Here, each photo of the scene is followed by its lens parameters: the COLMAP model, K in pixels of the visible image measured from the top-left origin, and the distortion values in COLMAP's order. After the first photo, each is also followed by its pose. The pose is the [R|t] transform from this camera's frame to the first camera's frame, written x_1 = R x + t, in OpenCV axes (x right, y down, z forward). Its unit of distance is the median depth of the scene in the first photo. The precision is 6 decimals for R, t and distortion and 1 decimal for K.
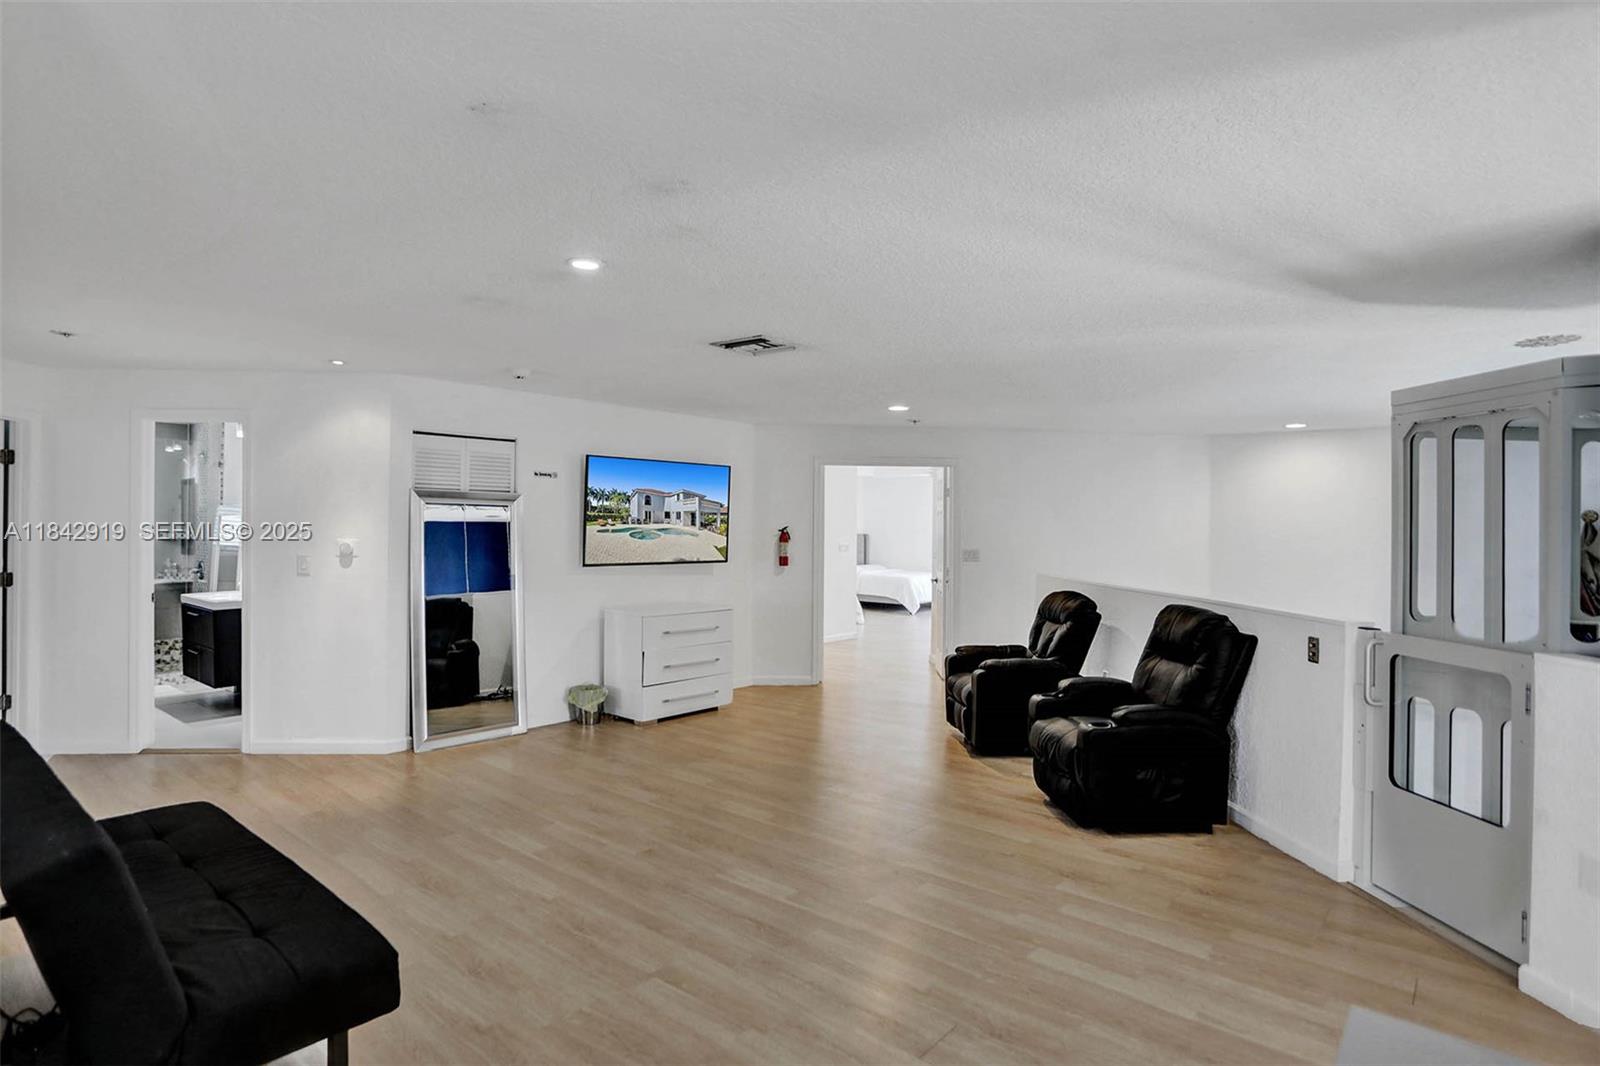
lens RADIAL K [[811.4, 0, 787.2], [0, 811.4, 526.6], [0, 0, 1]] dist [-0.051629, 0.012463]
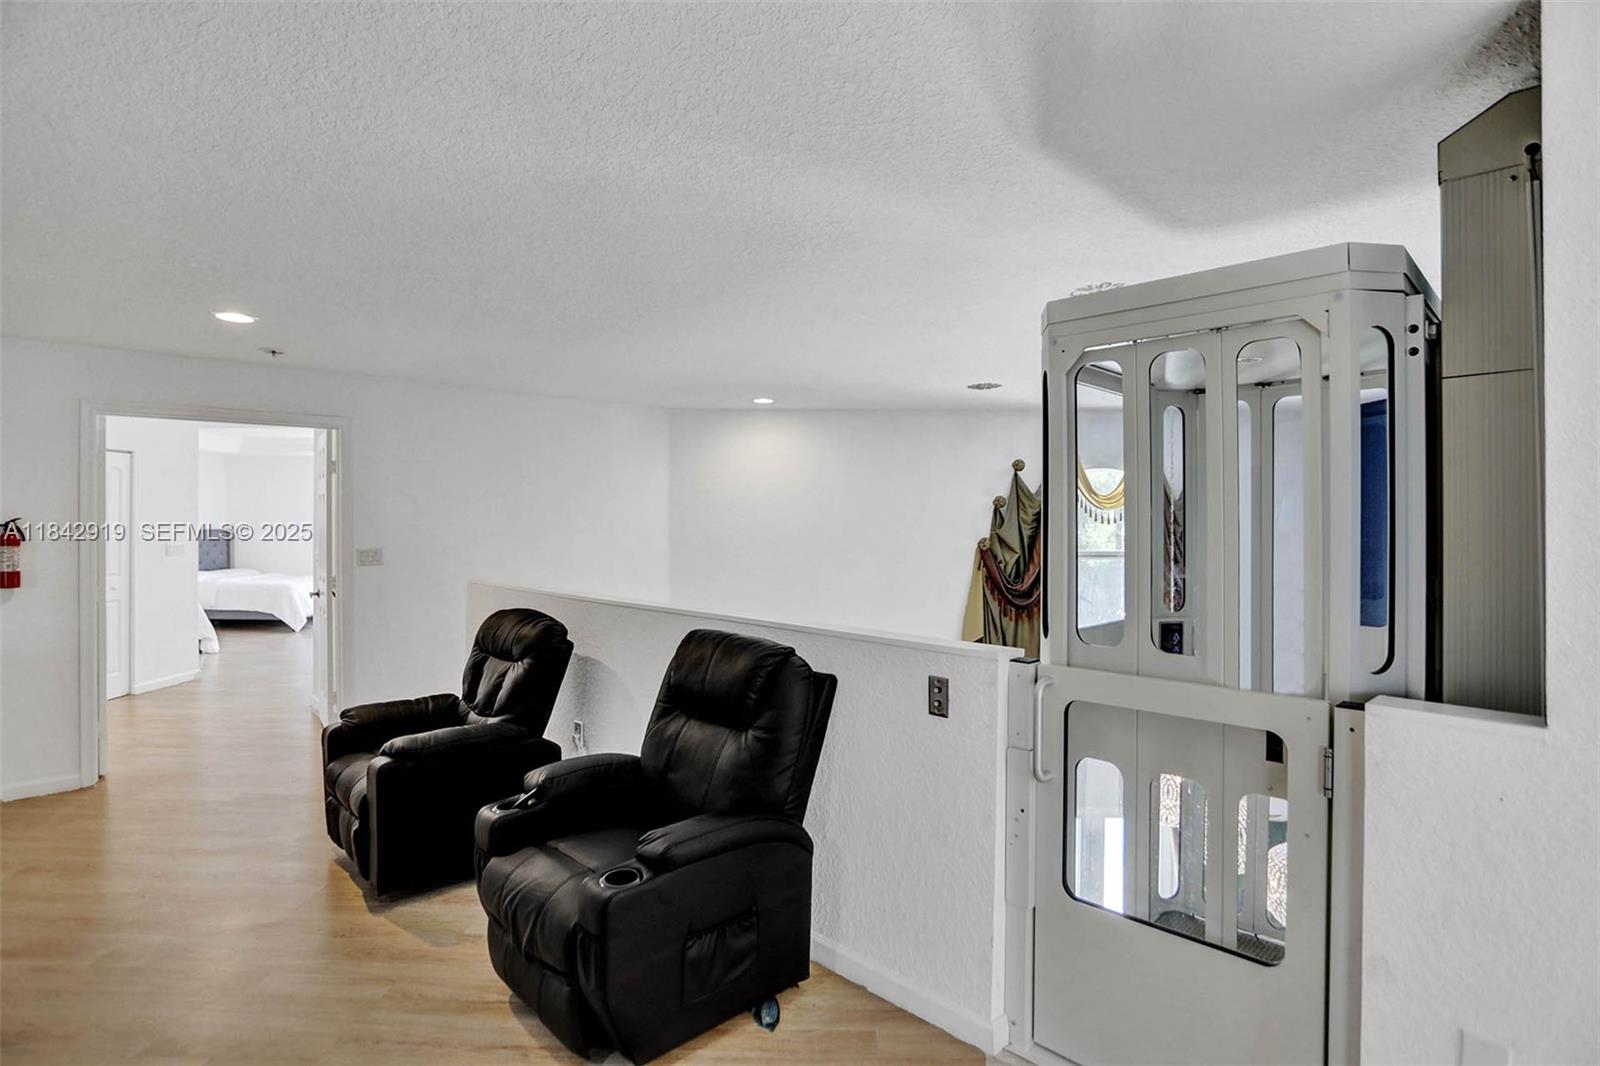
lens RADIAL K [[811.4, 0, 787.2], [0, 811.4, 526.6], [0, 0, 1]] dist [-0.051629, 0.012463]
pose [[0.767879, -0.012827, 0.640467, 0.094961], [0.006503, 0.999904, 0.012229, 0.004975], [-0.640562, -0.005225, 0.767889, 0.366034]]
